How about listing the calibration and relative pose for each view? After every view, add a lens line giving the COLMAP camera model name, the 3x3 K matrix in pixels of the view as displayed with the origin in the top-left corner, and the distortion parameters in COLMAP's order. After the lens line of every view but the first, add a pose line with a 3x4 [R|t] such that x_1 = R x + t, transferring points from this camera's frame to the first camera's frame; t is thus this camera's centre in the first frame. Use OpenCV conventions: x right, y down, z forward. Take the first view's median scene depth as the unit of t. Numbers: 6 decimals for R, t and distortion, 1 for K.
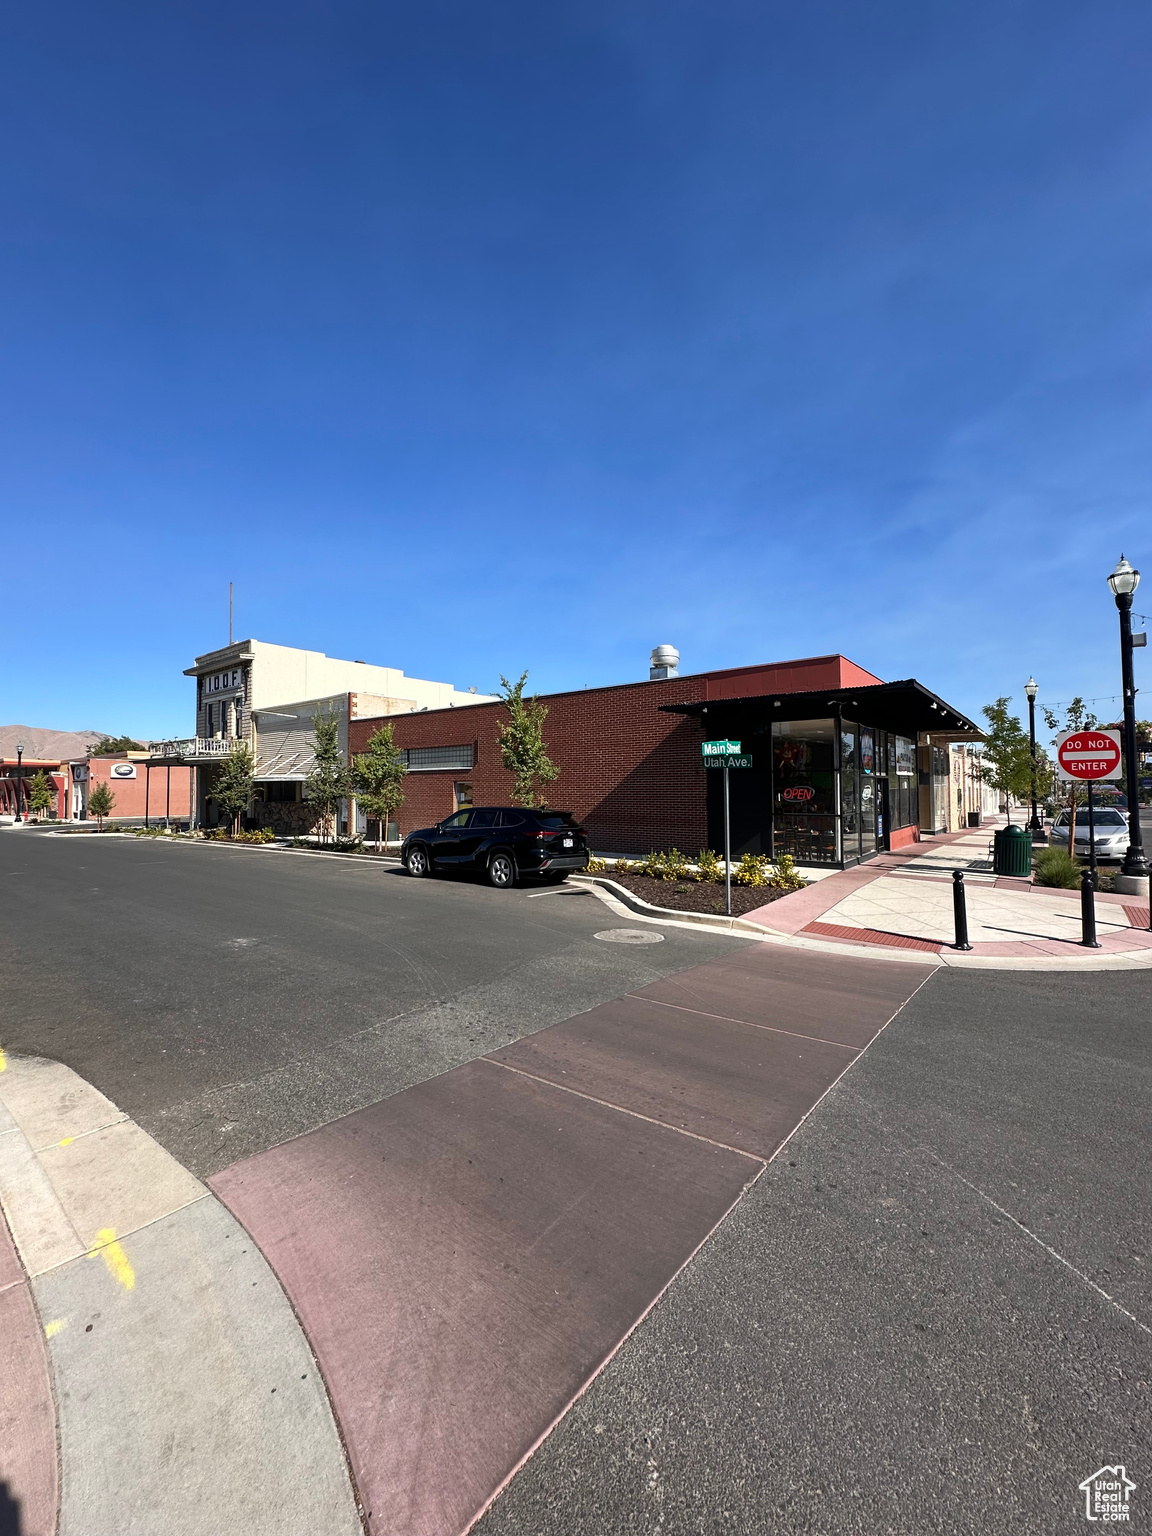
lens RADIAL K [[598.9, 0, 639.5], [0, 598.9, 771.9], [0, 0, 1]] dist [-0.001839, 0.001099]
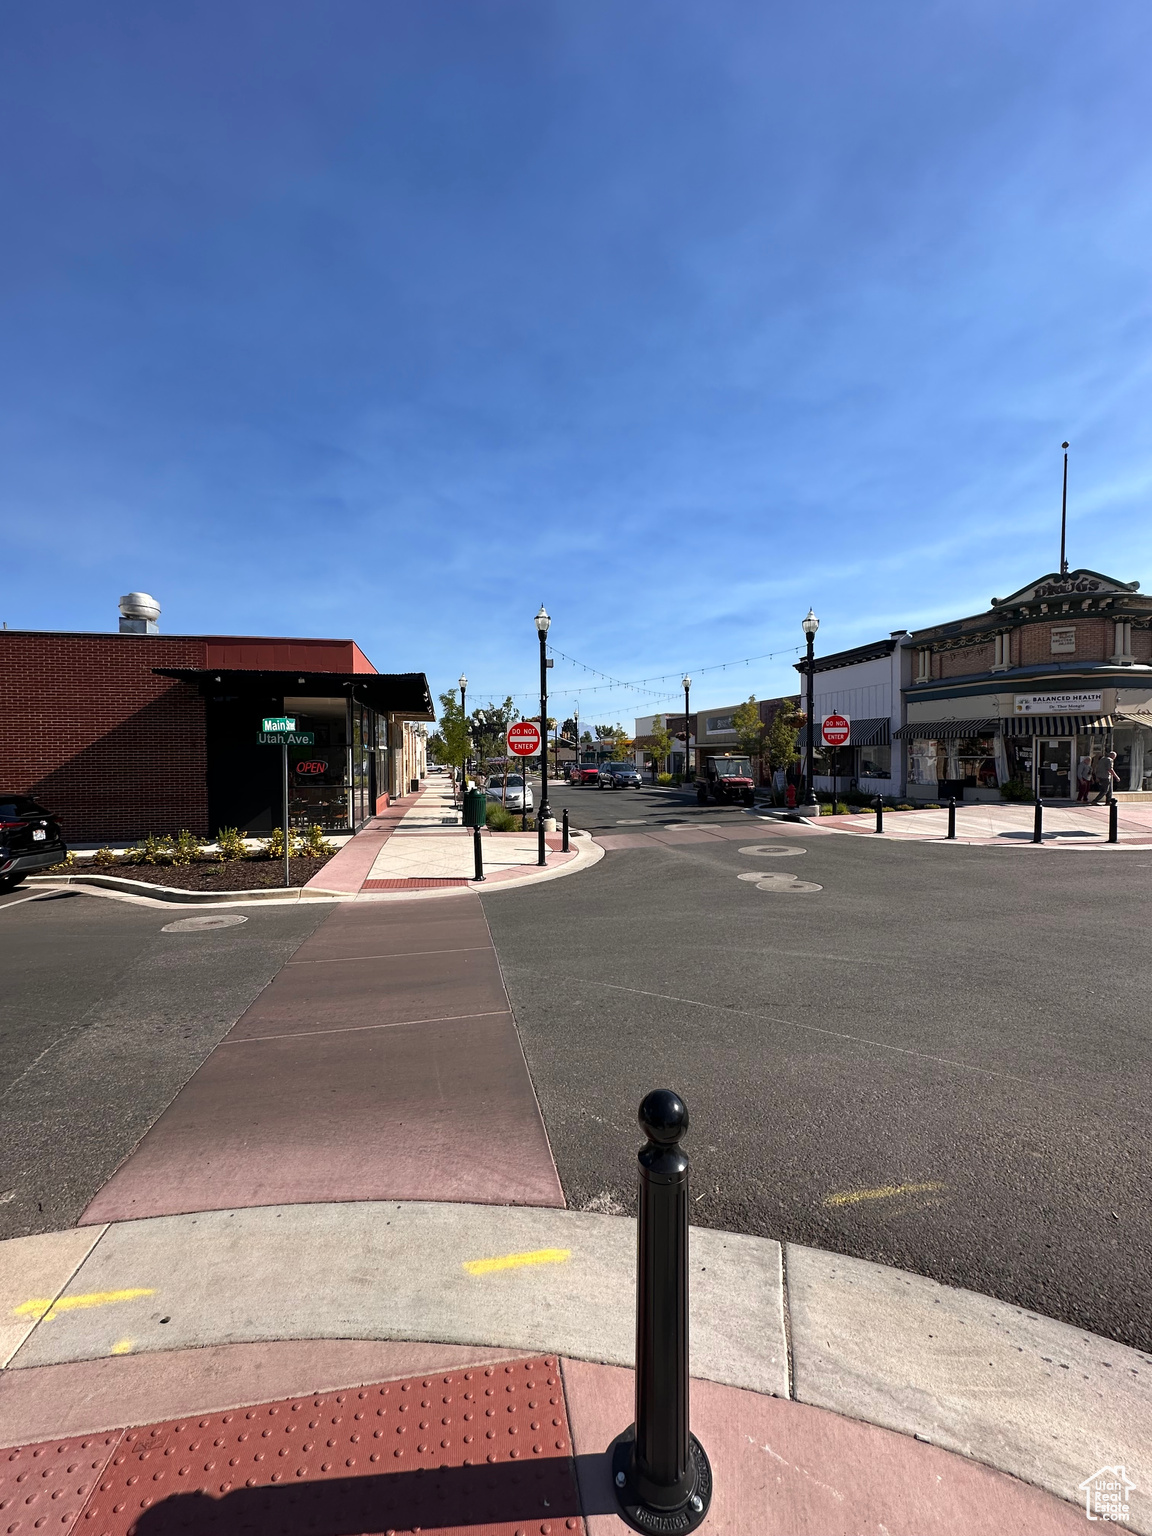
lens RADIAL K [[598.9, 0, 580.6], [0, 598.9, 766.3], [0, 0, 1]] dist [-0.001839, 0.001099]
pose [[0.638406, -0.012061, 0.769606, -0.284305], [-0.022885, 0.999138, 0.034641, -0.014727], [-0.769360, -0.039727, 0.637579, -0.035867]]
